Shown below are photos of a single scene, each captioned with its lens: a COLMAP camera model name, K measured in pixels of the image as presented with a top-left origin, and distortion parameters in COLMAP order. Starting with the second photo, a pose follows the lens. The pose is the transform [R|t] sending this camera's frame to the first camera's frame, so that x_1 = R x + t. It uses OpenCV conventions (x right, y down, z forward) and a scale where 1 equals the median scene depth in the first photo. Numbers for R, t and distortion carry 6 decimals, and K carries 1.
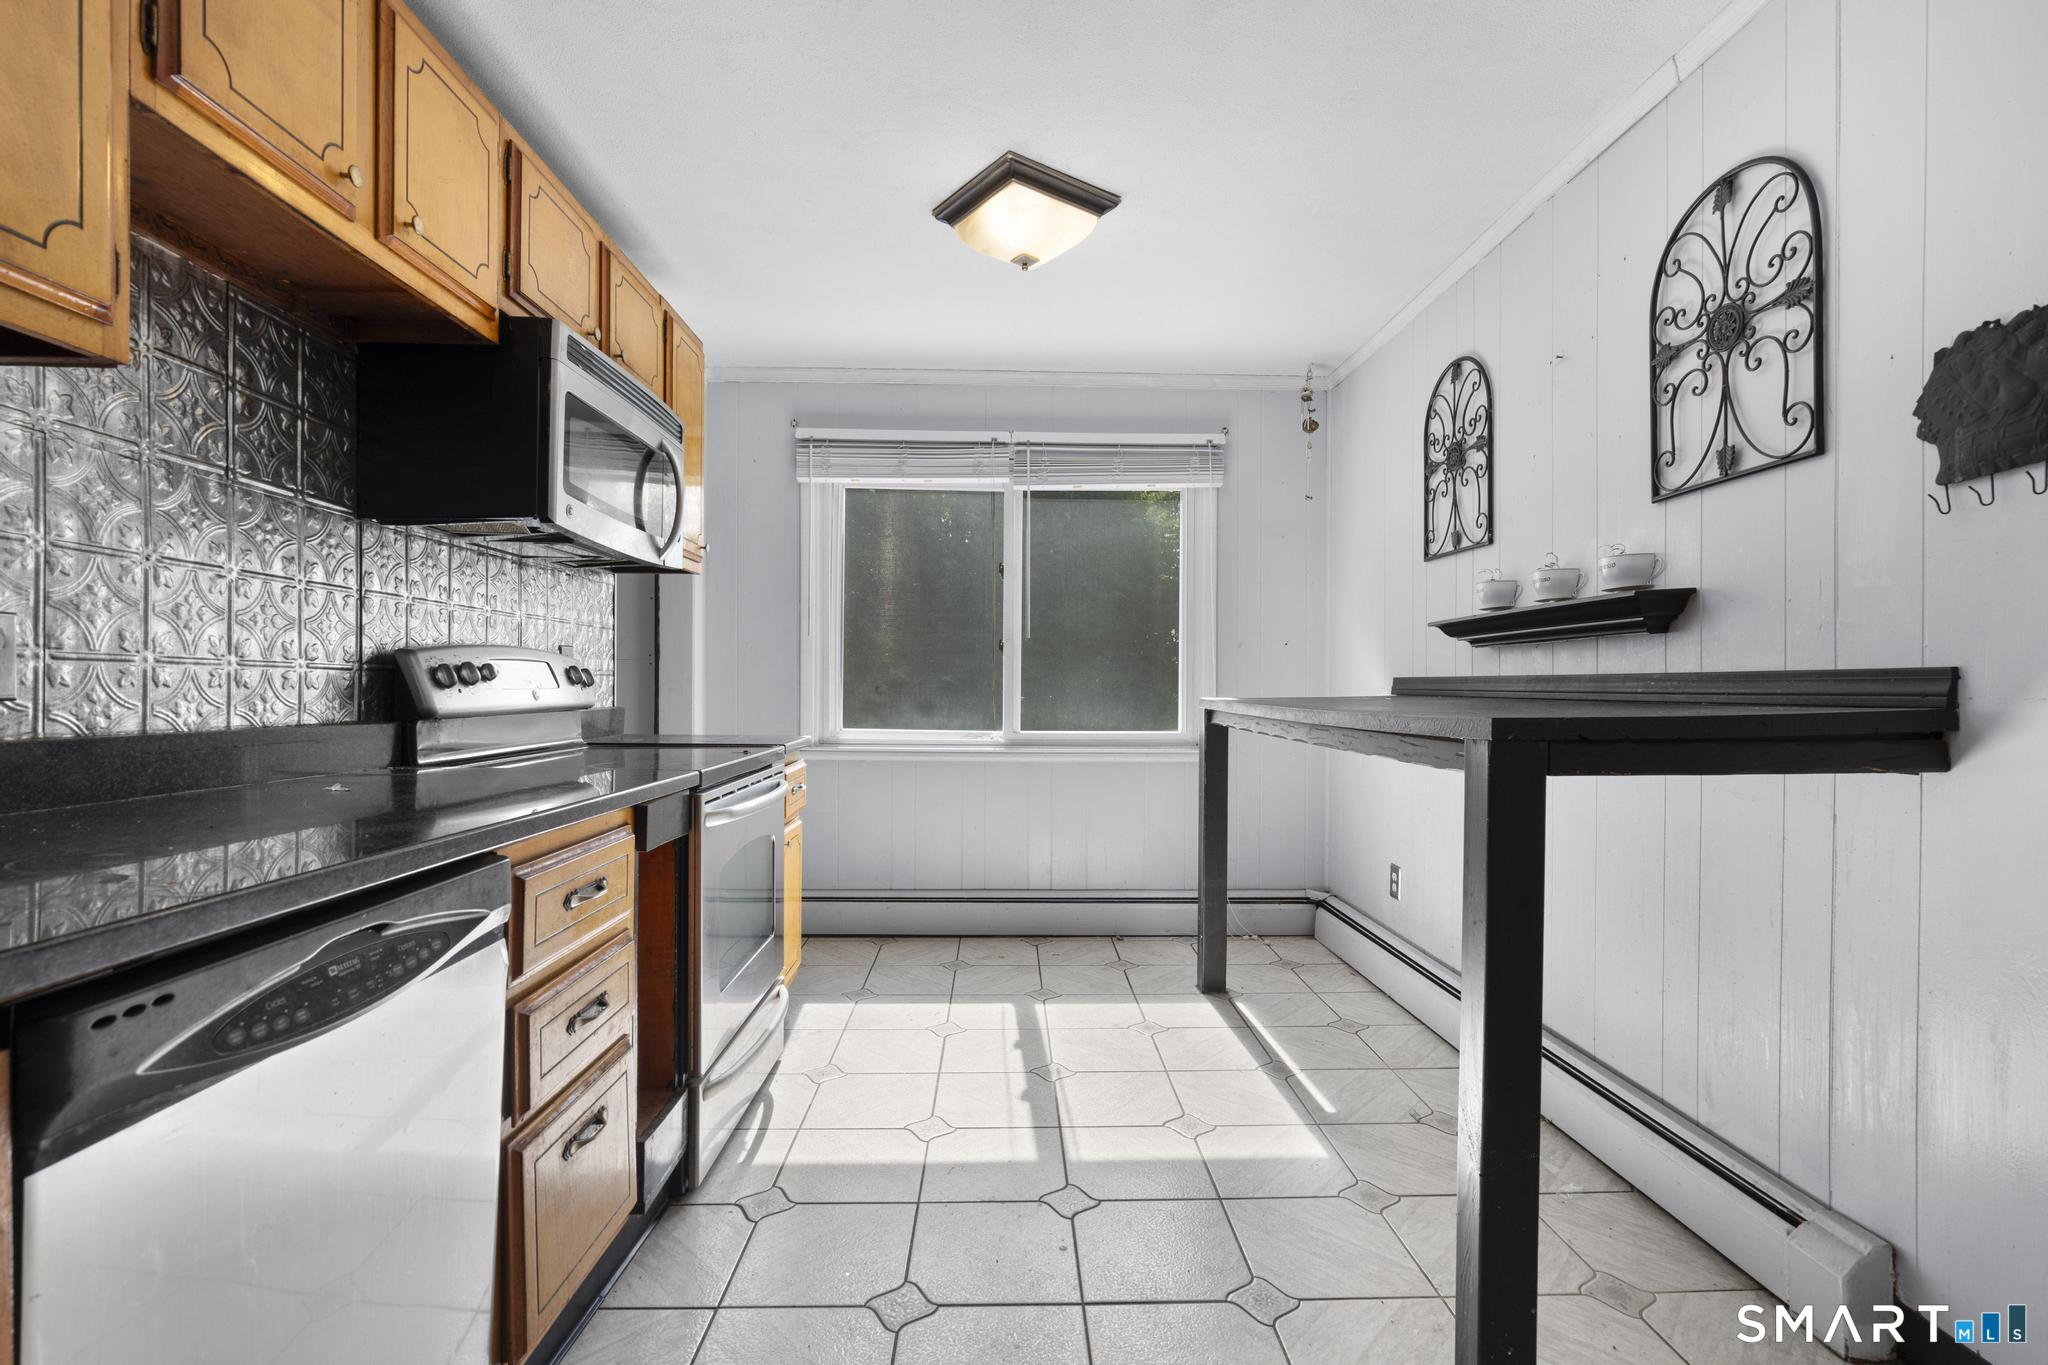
lens RADIAL K [[925.9, 0, 1031.4], [0, 925.9, 685.1], [0, 0, 1]] dist [-0.006896, 0.004241]
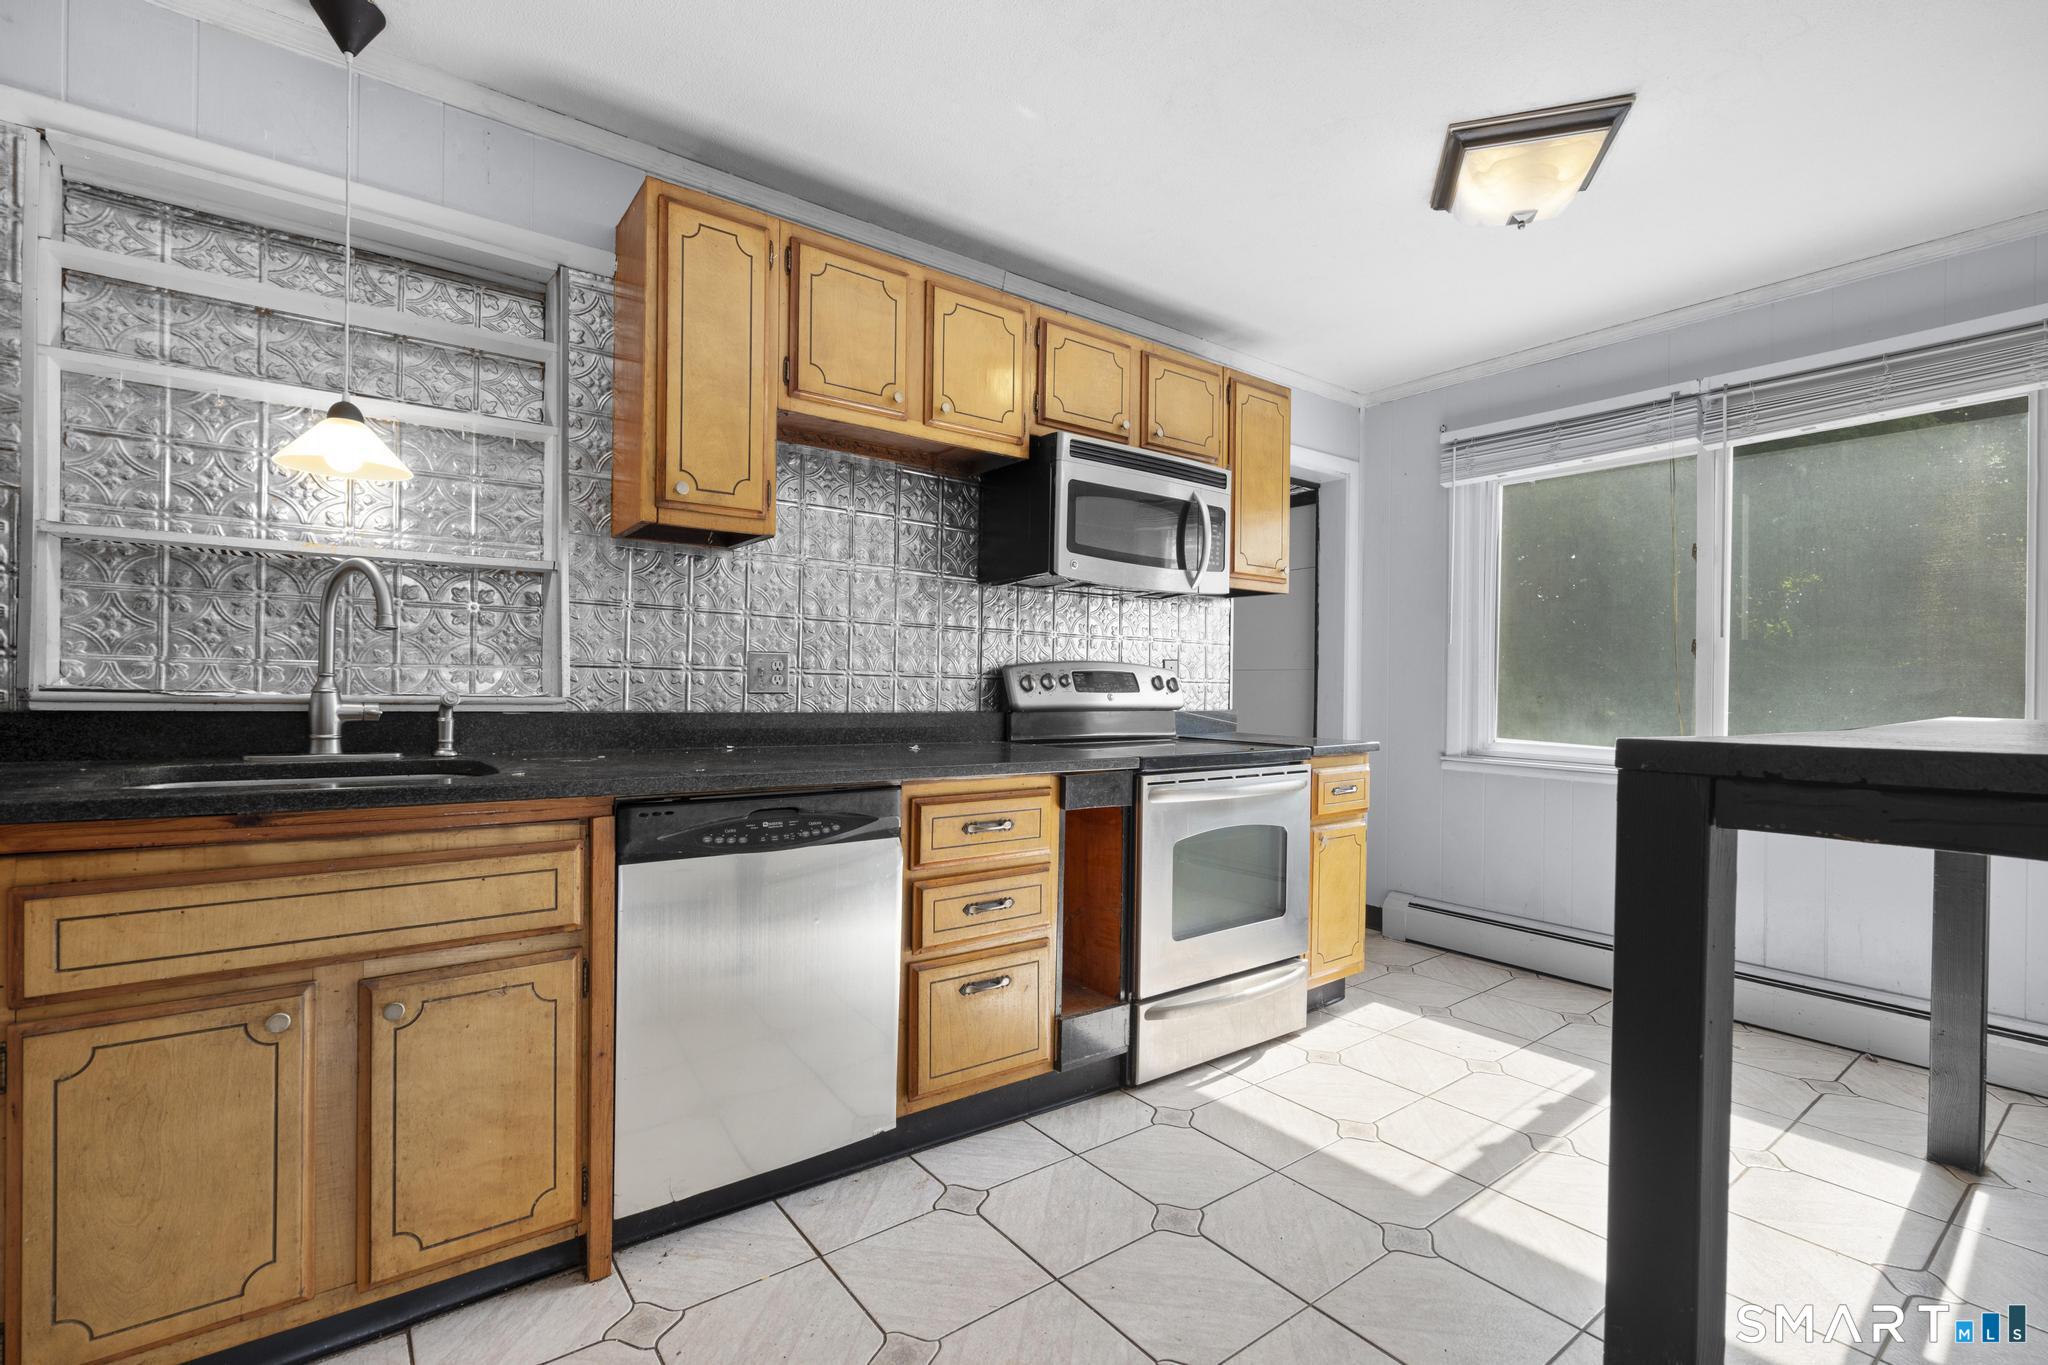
lens RADIAL K [[925.9, 0, 1017.5], [0, 925.9, 685.9], [0, 0, 1]] dist [-0.006896, 0.004241]
pose [[0.577858, 0.003611, -0.816129, 0.556903], [-0.010617, 0.999939, -0.003094, 0.000092], [0.816068, 0.010453, 0.577861, 0.117210]]
